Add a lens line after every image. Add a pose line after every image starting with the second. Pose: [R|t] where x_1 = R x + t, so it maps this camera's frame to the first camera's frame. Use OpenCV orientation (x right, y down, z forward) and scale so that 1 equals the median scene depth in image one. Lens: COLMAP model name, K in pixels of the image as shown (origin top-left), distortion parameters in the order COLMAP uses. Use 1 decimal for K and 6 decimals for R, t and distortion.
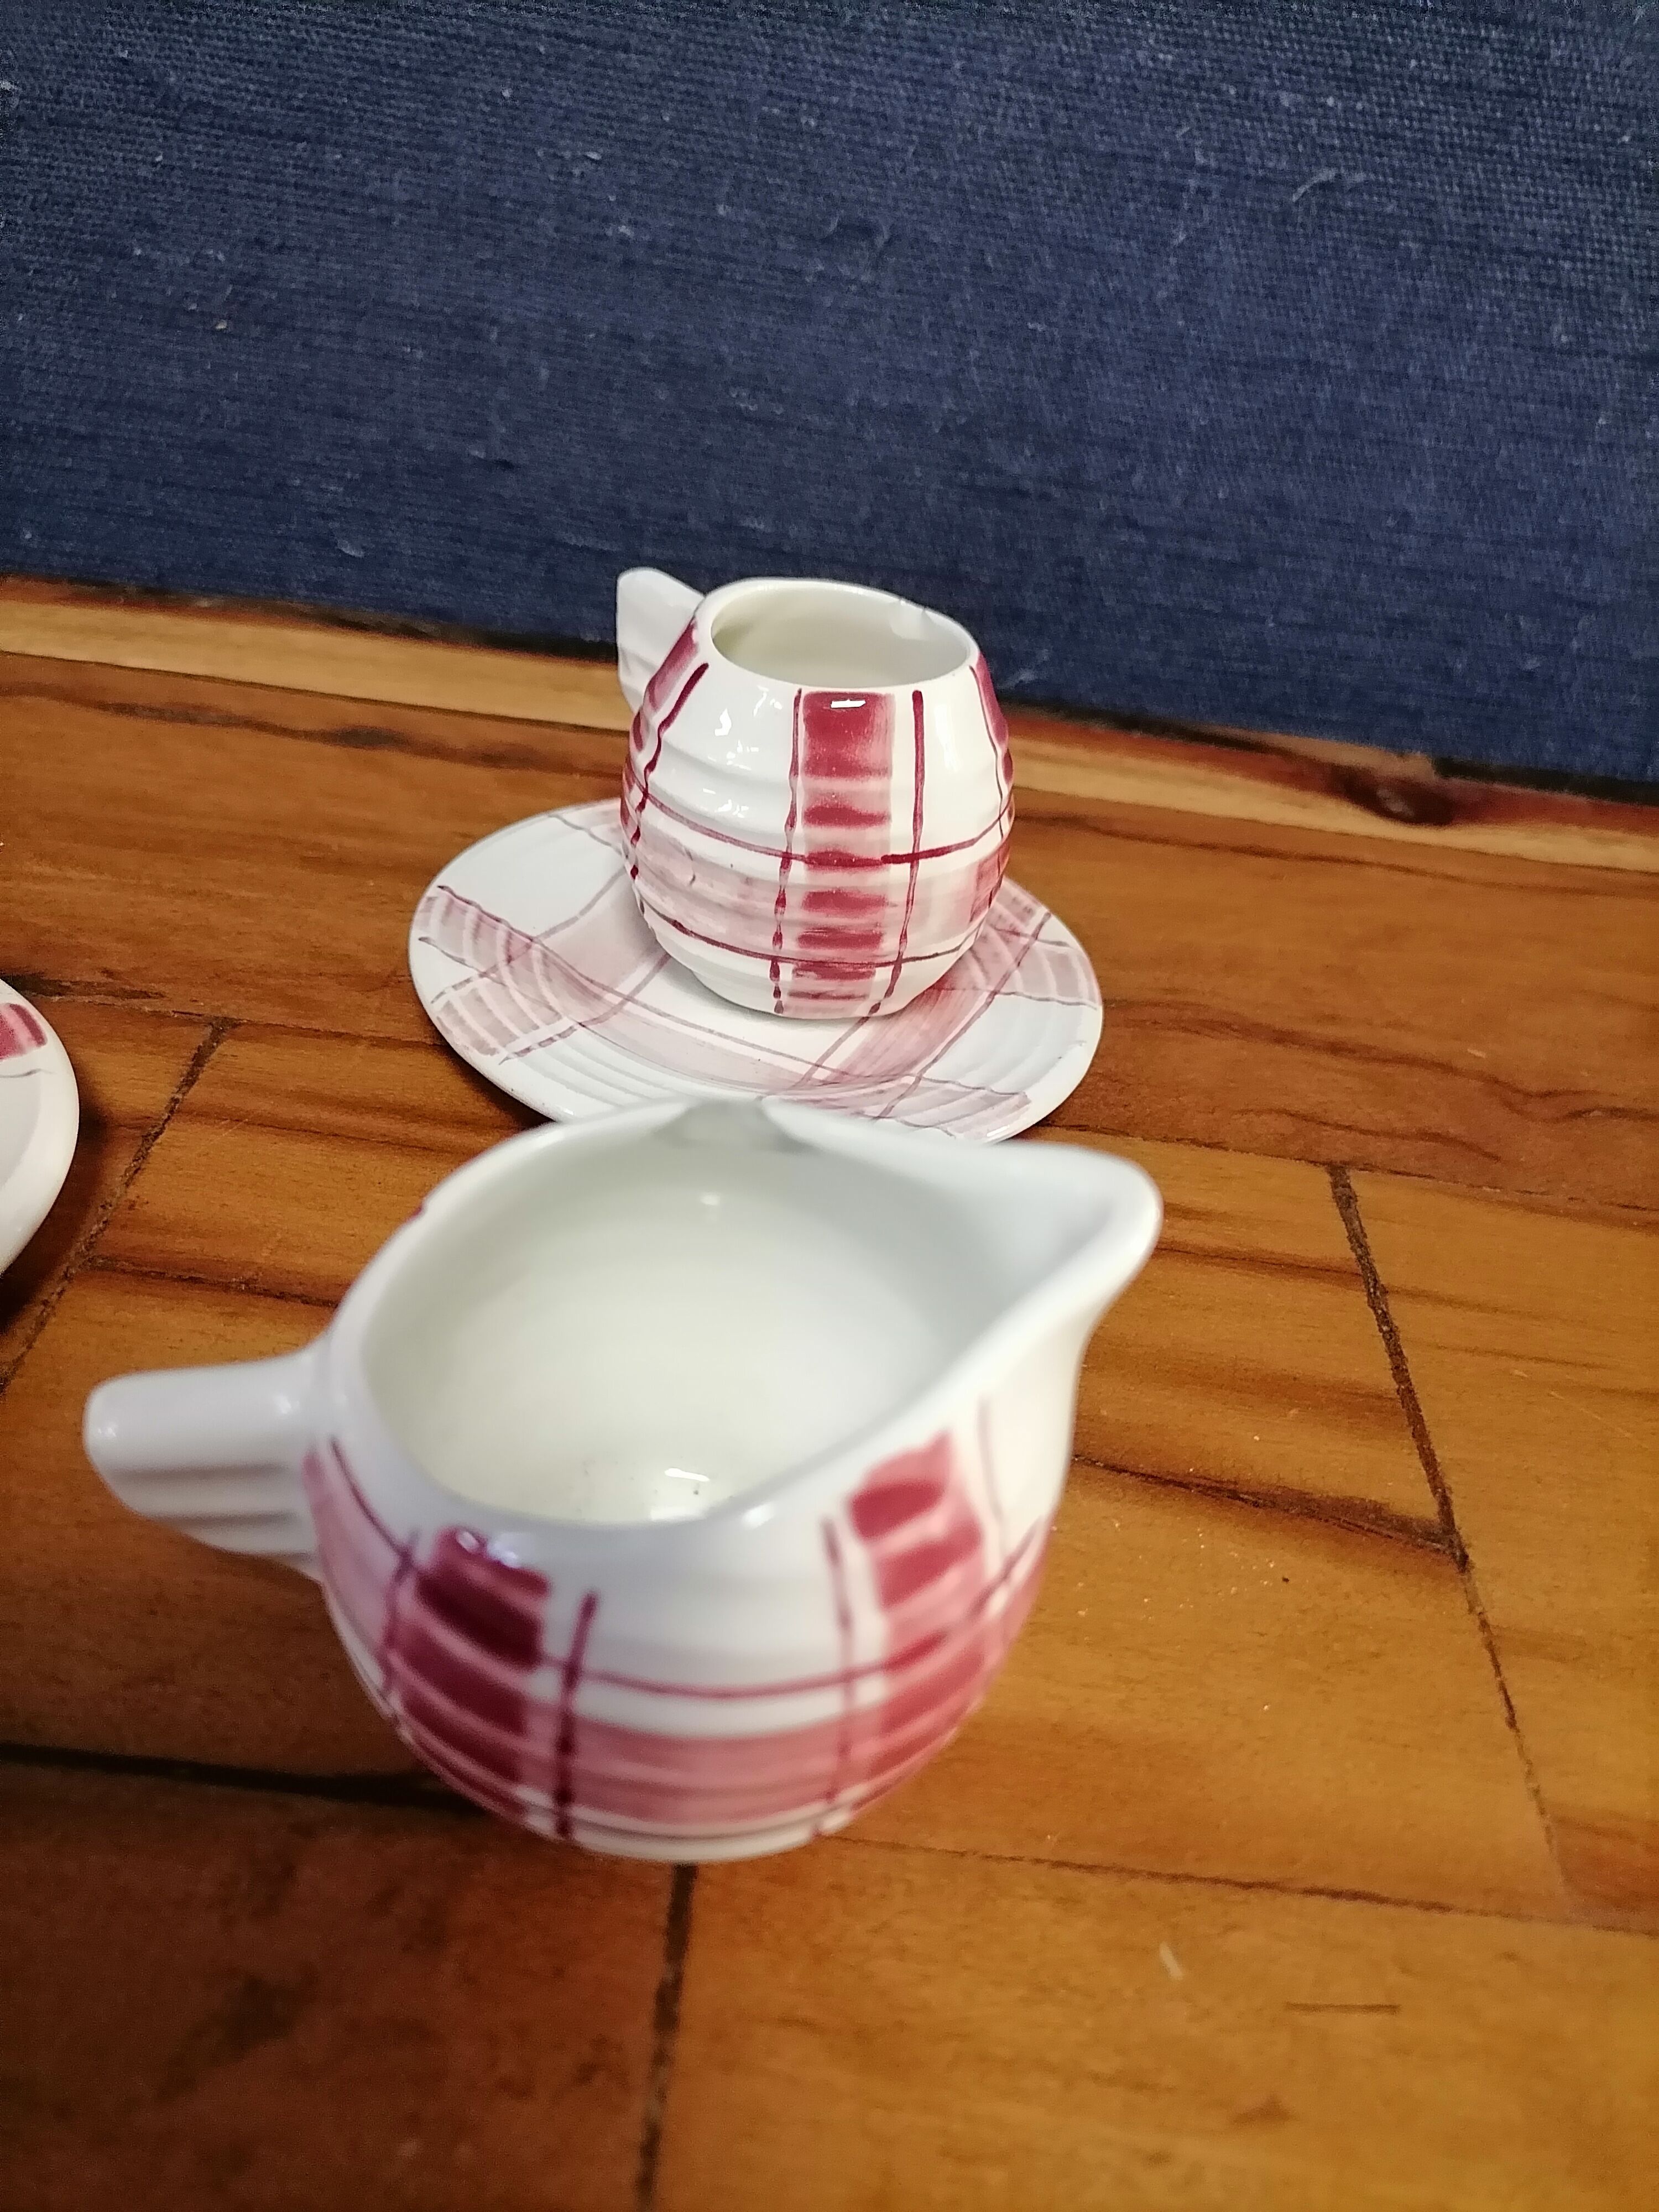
lens RADIAL K [[1719.8, 0, 830.9], [0, 1719.8, 1113.5], [0, 0, 1]] dist [0.007773, -0.006085]
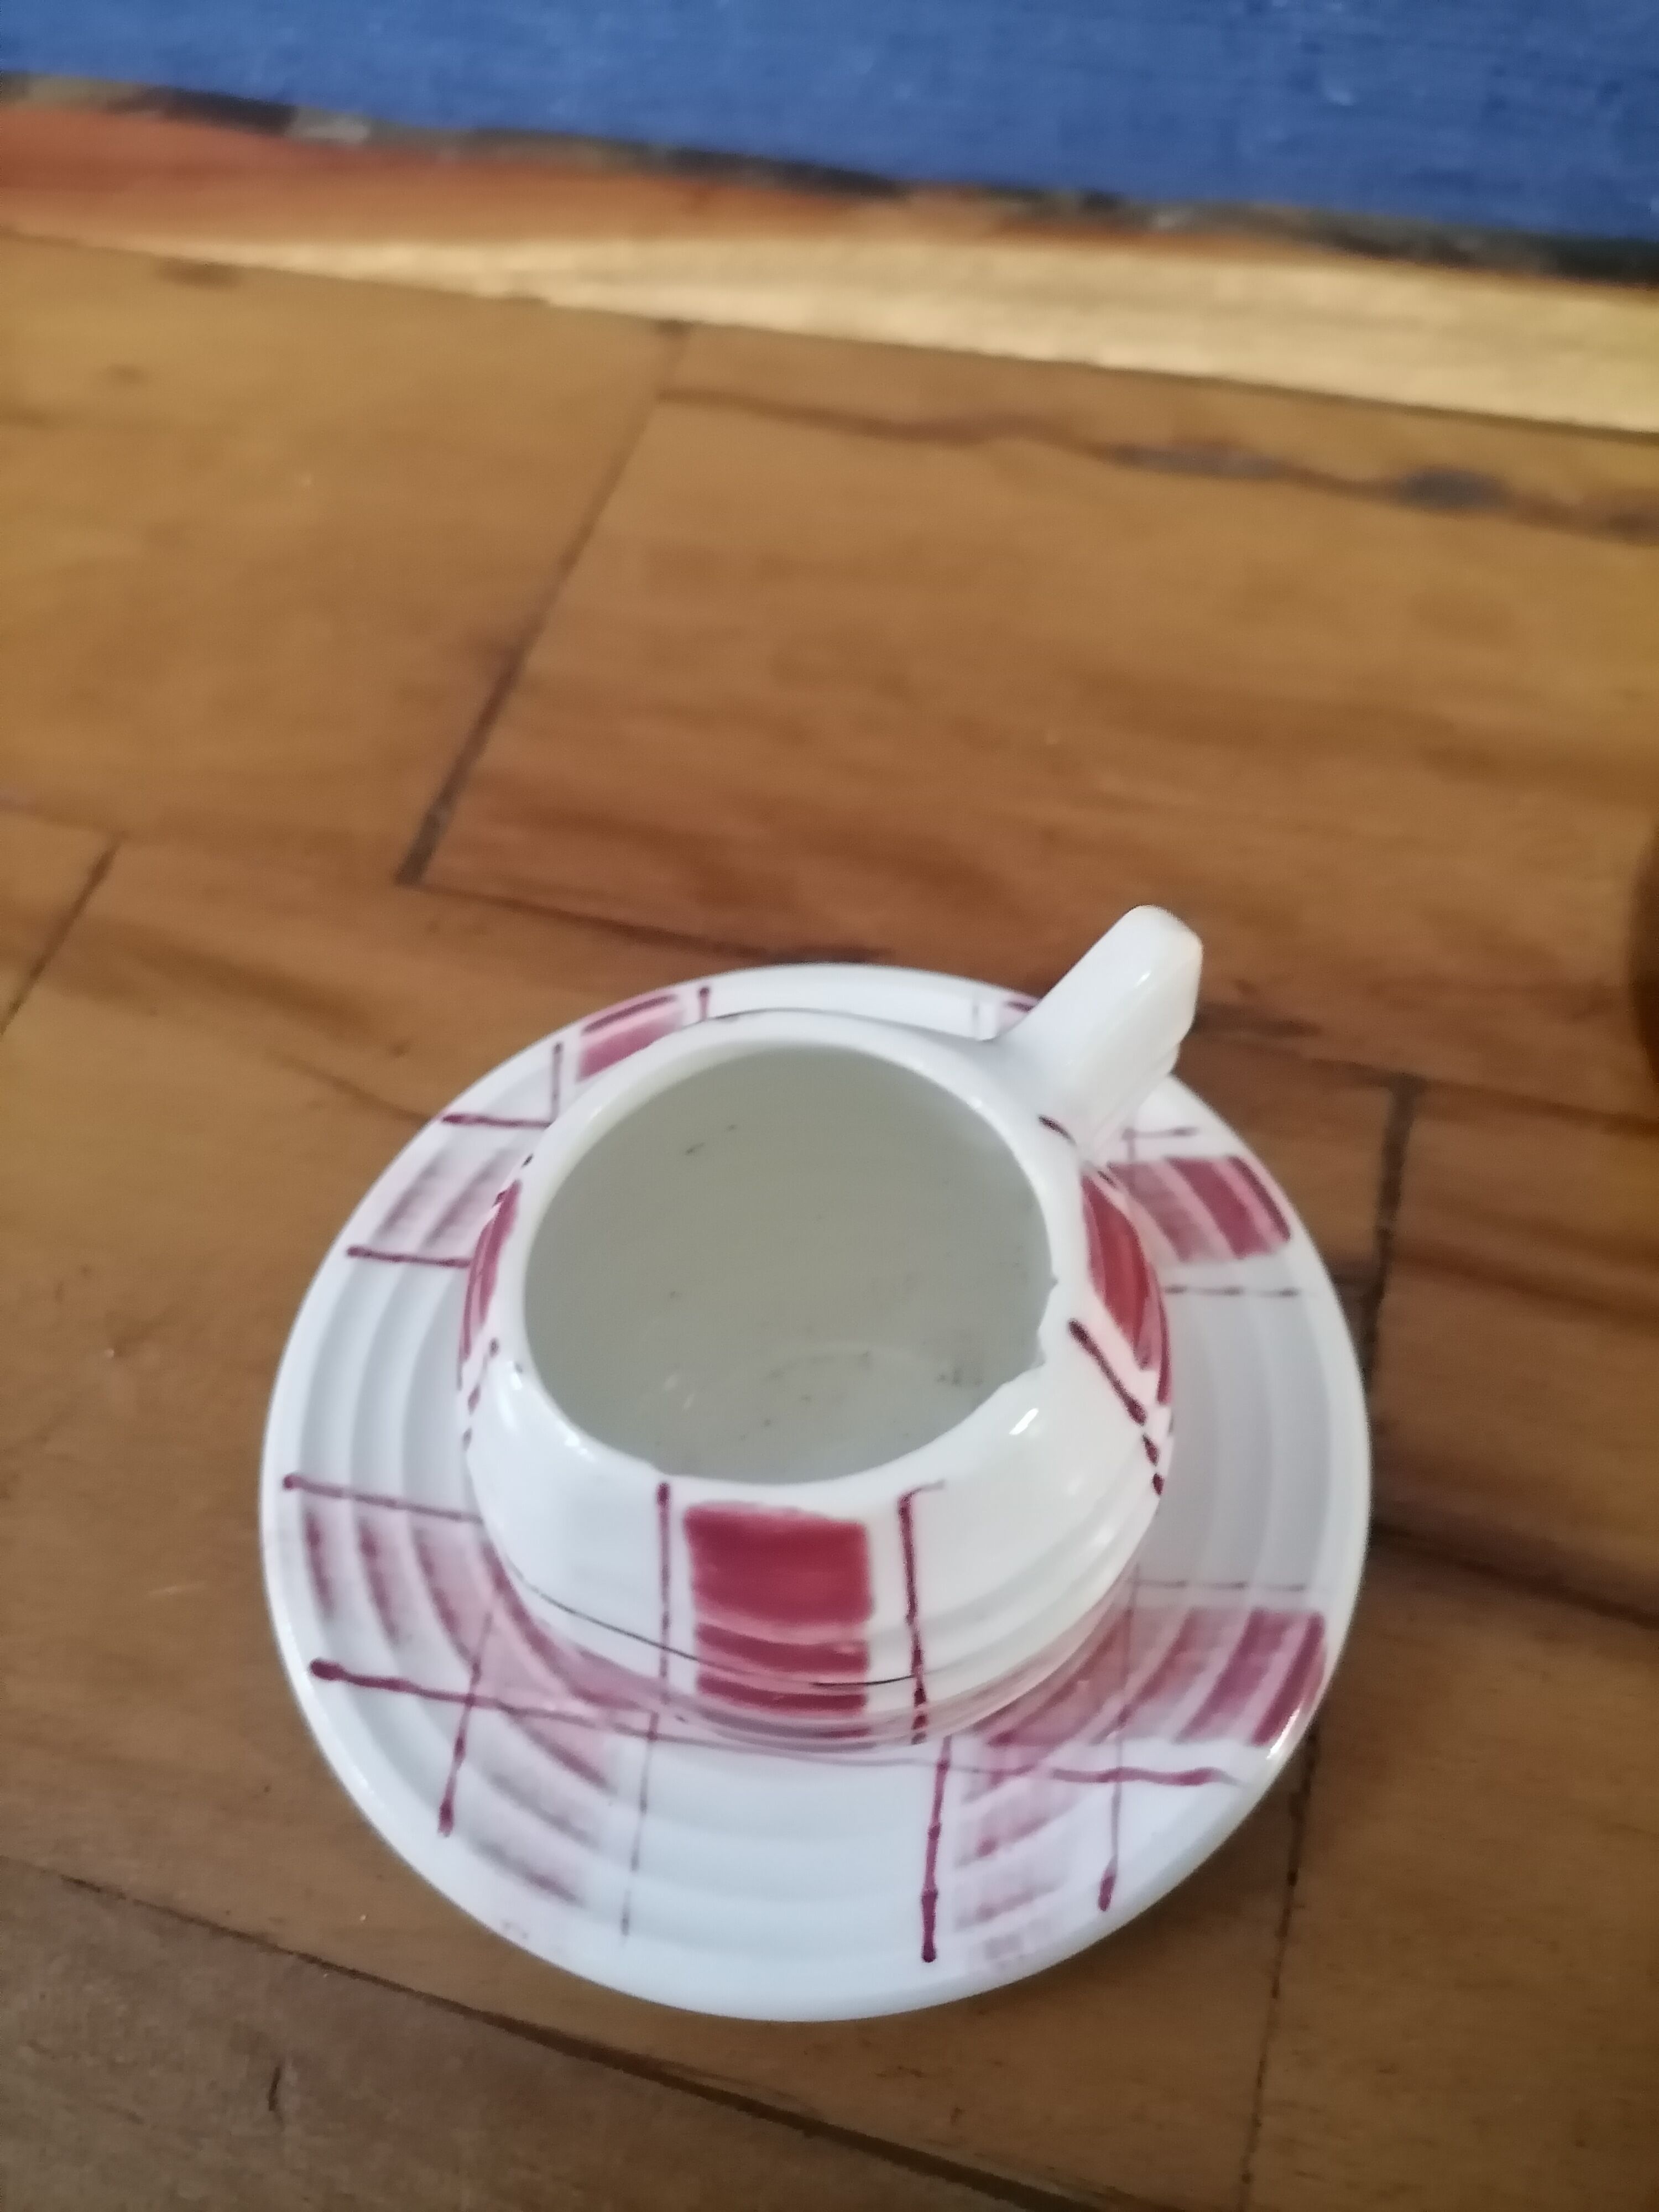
lens RADIAL K [[1711.7, 0, 838.7], [0, 1711.7, 1148.7], [0, 0, 1]] dist [-0.007500, -0.007997]
pose [[0.957889, 0.111593, -0.264568, -0.274446], [0.003163, 0.917235, 0.398334, -0.235131], [0.287122, -0.382397, 0.878256, 0.165239]]
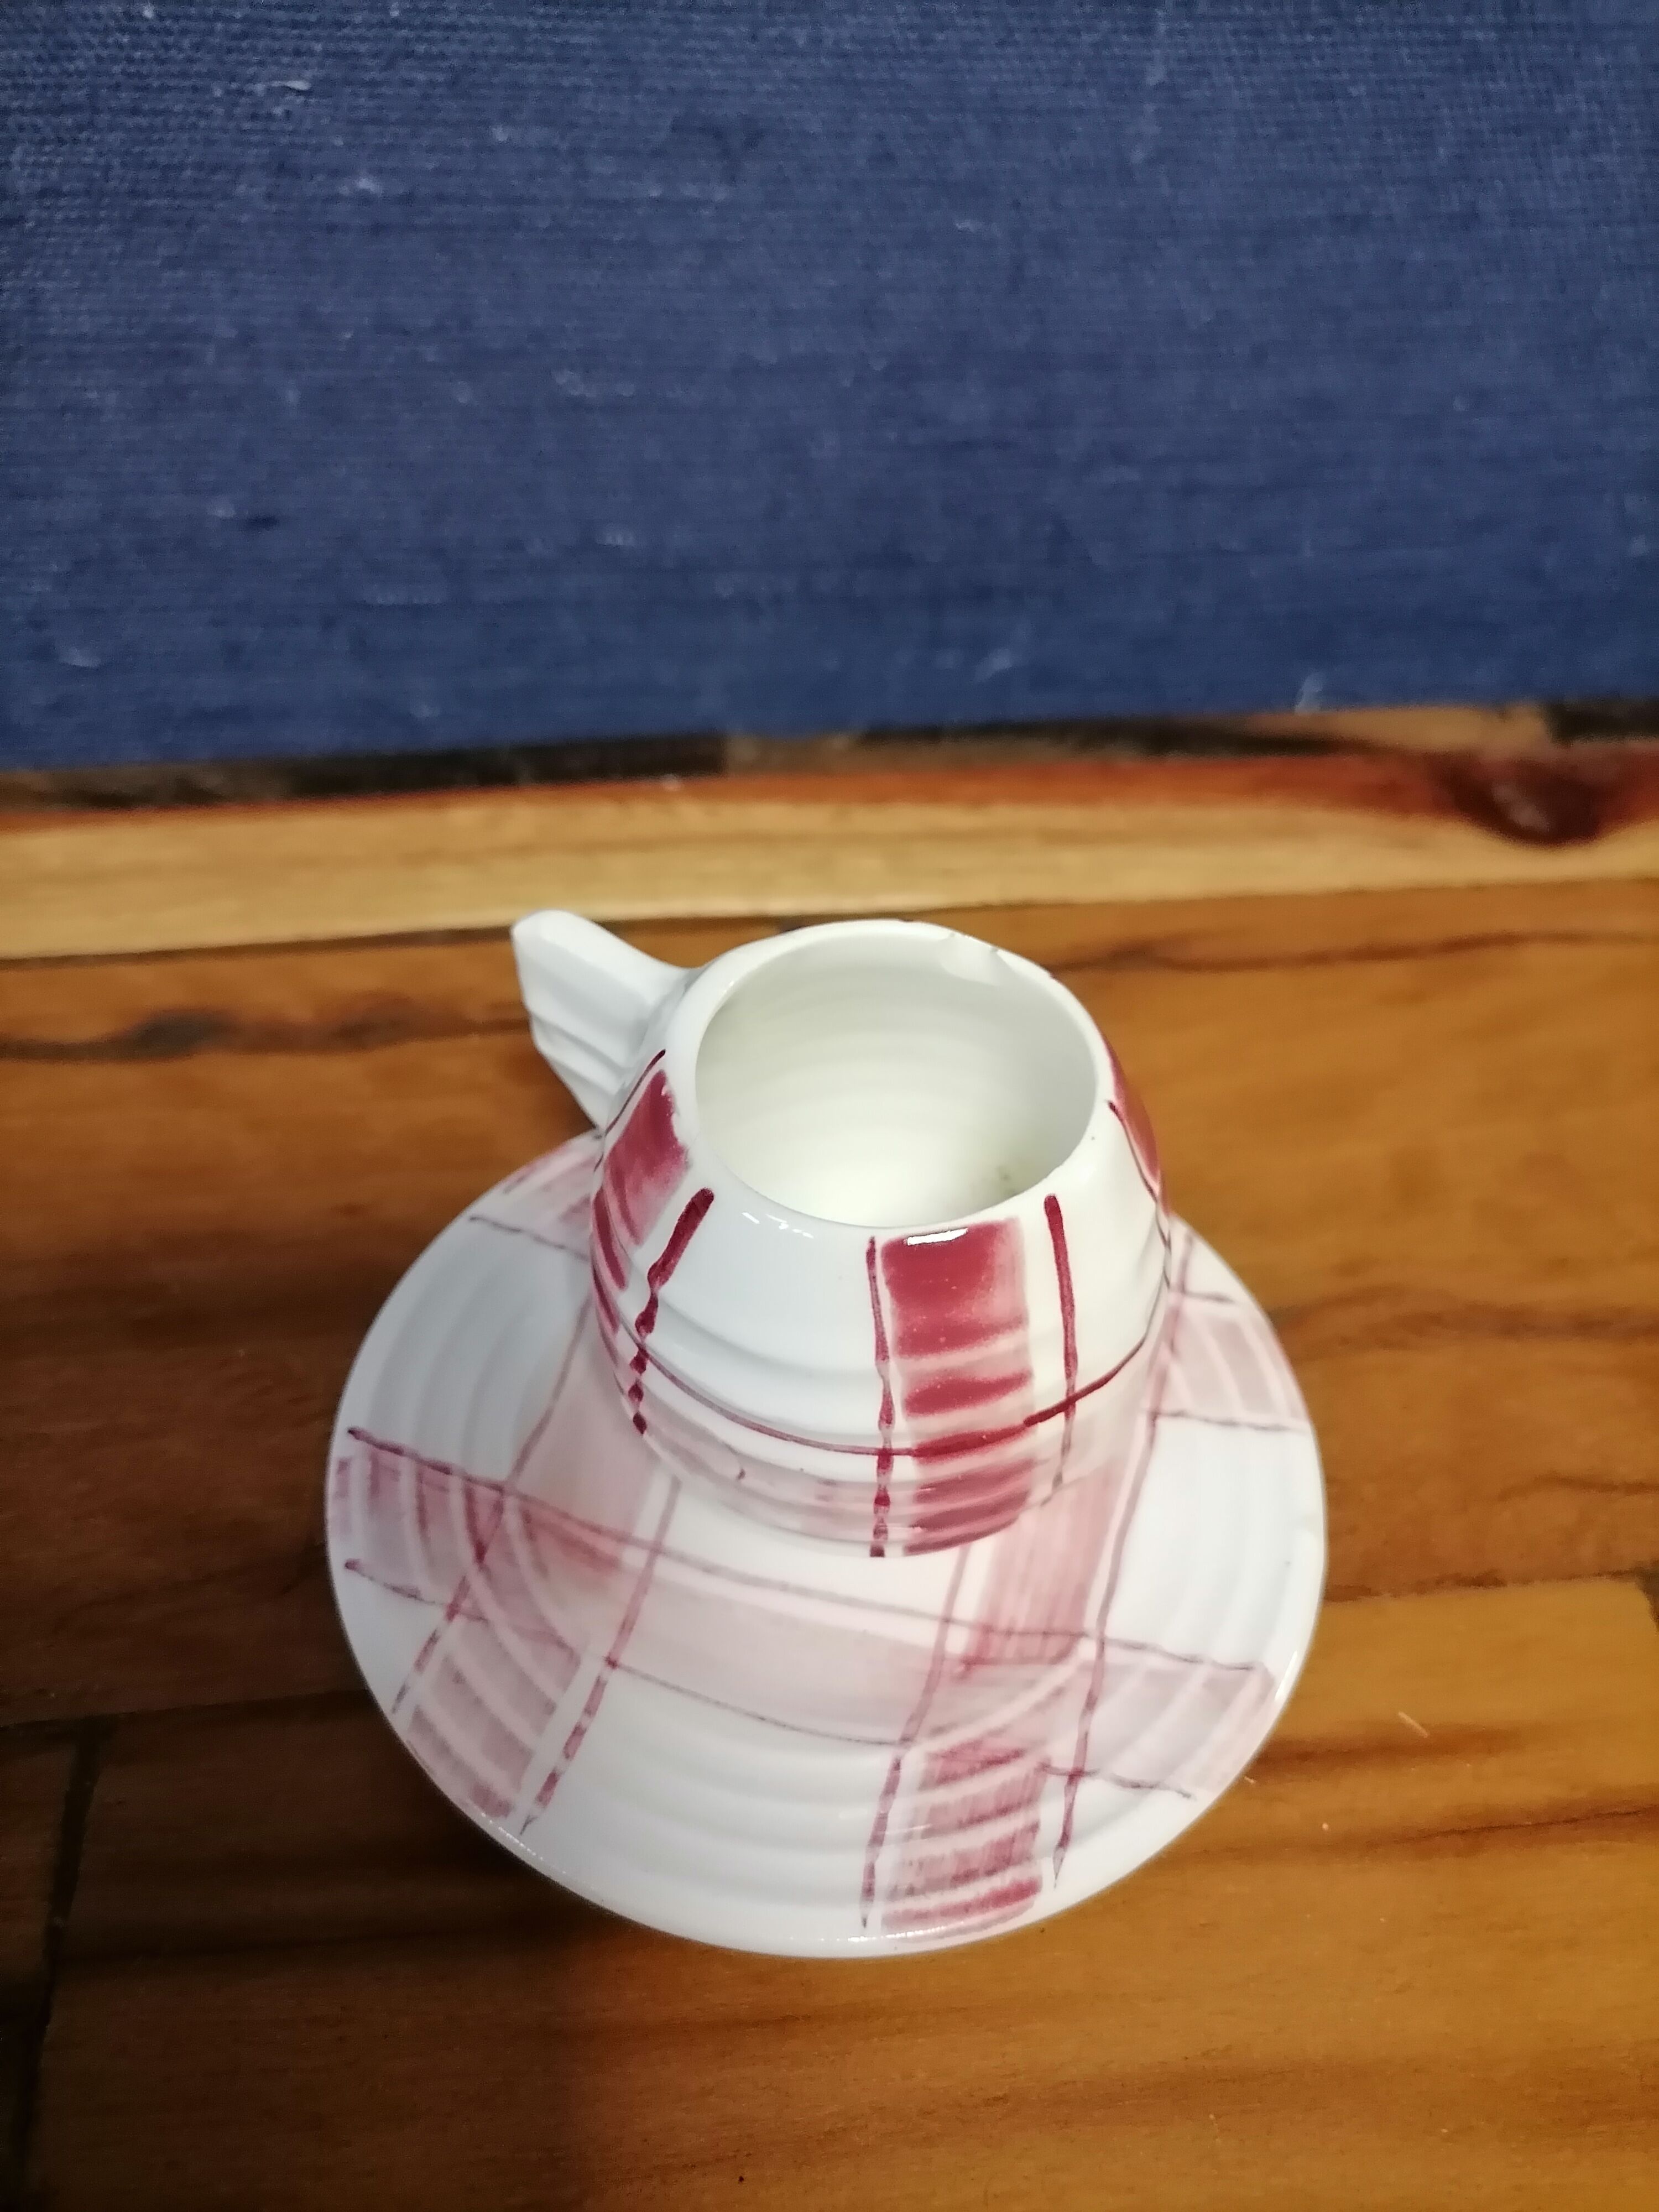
lens RADIAL K [[1754.3, 0, 829.5], [0, 1754.3, 1106.0], [0, 0, 1]] dist [-0.019361, 0.012102]
pose [[0.982902, -0.180178, 0.037934, -0.030999], [0.169534, 0.965967, 0.195362, -0.266922], [-0.071843, -0.185591, 0.979997, 0.239739]]
